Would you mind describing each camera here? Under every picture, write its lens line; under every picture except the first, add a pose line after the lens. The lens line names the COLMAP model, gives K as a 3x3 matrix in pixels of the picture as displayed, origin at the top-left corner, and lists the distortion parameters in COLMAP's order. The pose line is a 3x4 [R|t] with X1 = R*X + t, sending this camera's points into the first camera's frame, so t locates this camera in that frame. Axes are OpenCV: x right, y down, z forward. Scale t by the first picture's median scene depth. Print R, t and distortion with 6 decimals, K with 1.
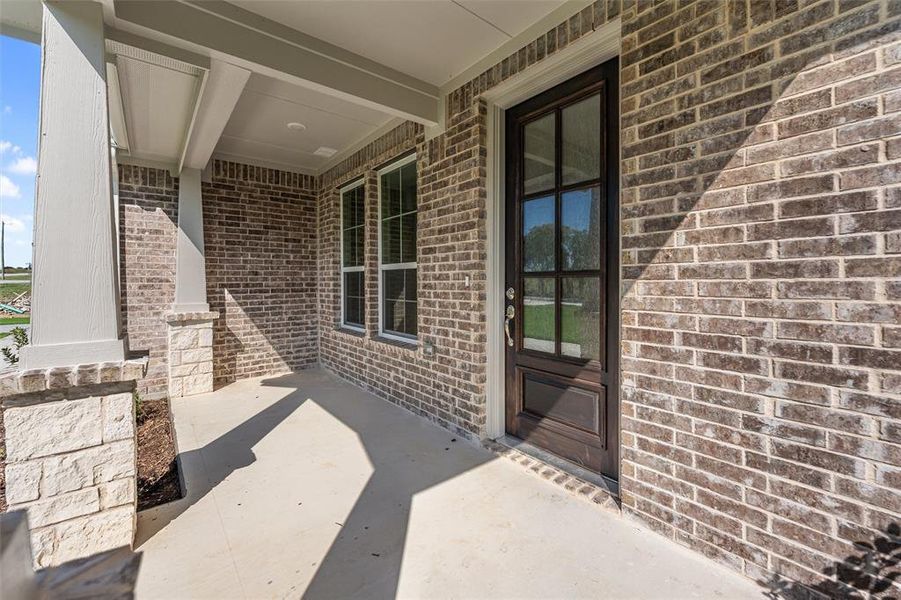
lens RADIAL K [[367.3, 0, 450.5], [0, 367.3, 300.0], [0, 0, 1]] dist [-0.001165, -0.000038]
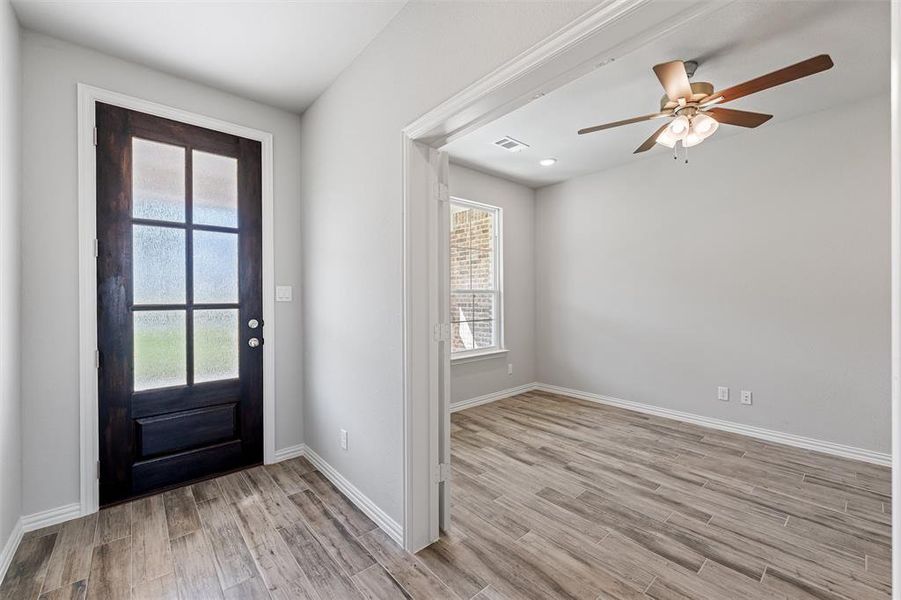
lens RADIAL K [[367.3, 0, 450.5], [0, 367.3, 300.0], [0, 0, 1]] dist [-0.001165, -0.000038]
pose [[0.026754, 0.018577, -0.999469, 0.714070], [-0.044092, 0.998876, 0.017386, -0.077845], [0.998669, 0.043603, 0.027543, 0.916388]]
